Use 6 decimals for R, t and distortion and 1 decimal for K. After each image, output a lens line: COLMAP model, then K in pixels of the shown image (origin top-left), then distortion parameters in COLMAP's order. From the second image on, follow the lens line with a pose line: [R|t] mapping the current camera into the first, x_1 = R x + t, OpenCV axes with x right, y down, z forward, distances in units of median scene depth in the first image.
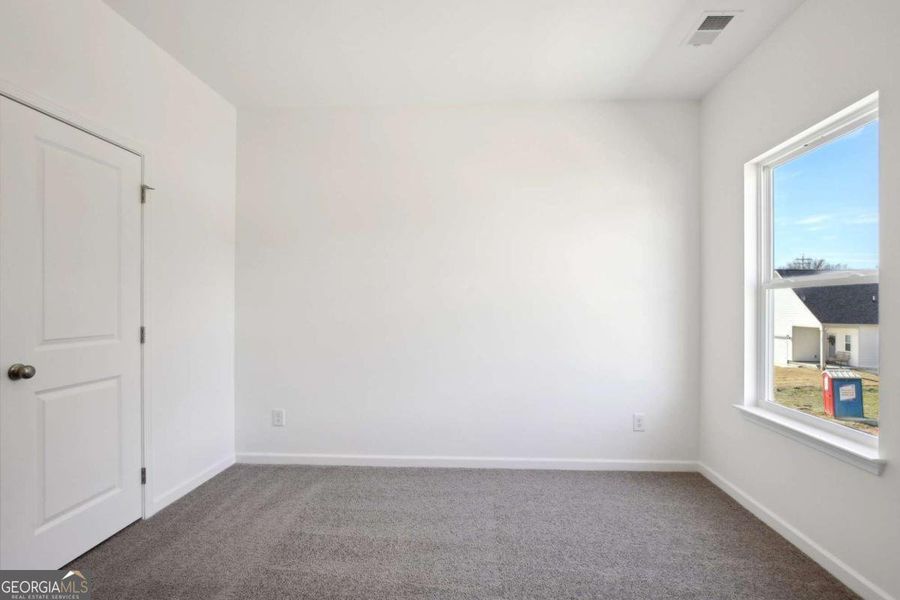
lens RADIAL K [[422.7, 0, 450.9], [0, 422.7, 311.3], [0, 0, 1]] dist [-0.015200, 0.000437]
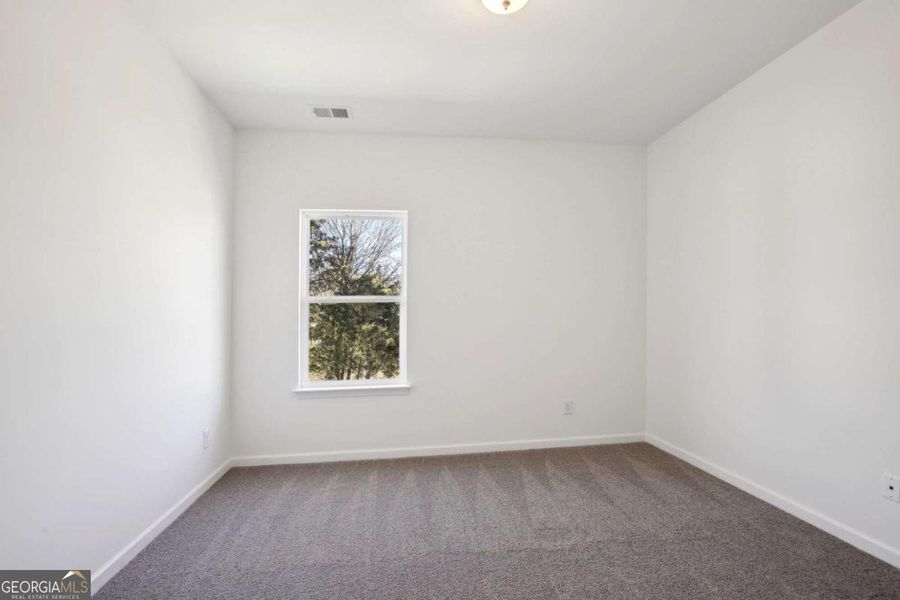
lens RADIAL K [[422.7, 0, 450.9], [0, 422.7, 311.3], [0, 0, 1]] dist [-0.015200, 0.000437]
pose [[-0.181615, 0.000615, 0.983370, -0.668086], [0.023353, 0.999720, 0.003687, -0.014437], [-0.983092, 0.023634, -0.181578, 0.711370]]
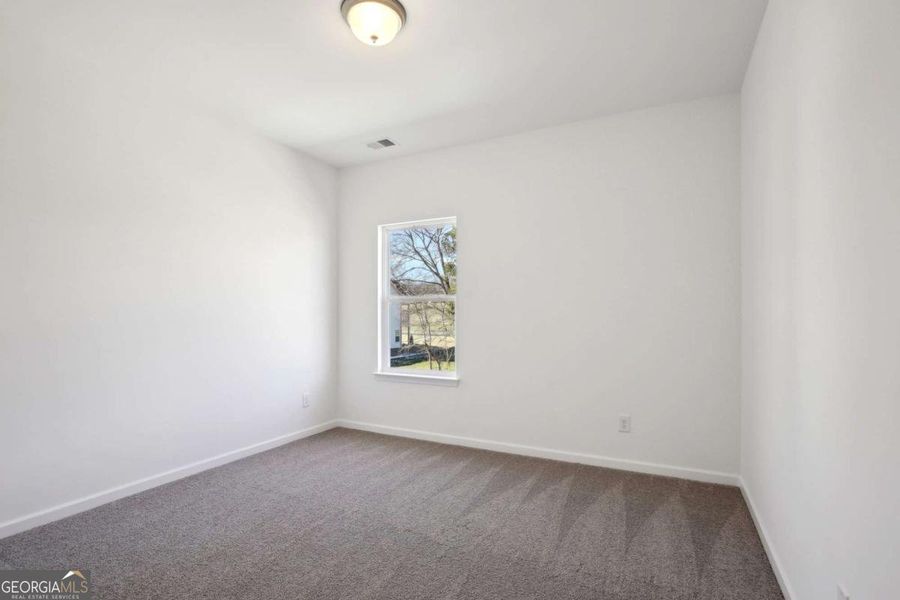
lens RADIAL K [[422.7, 0, 450.9], [0, 422.7, 311.3], [0, 0, 1]] dist [-0.015200, 0.000437]
pose [[0.410950, 0.007328, 0.911629, -0.649139], [0.009087, 0.999885, -0.012134, 0.010867], [-0.911613, 0.013271, 0.410836, 0.054322]]
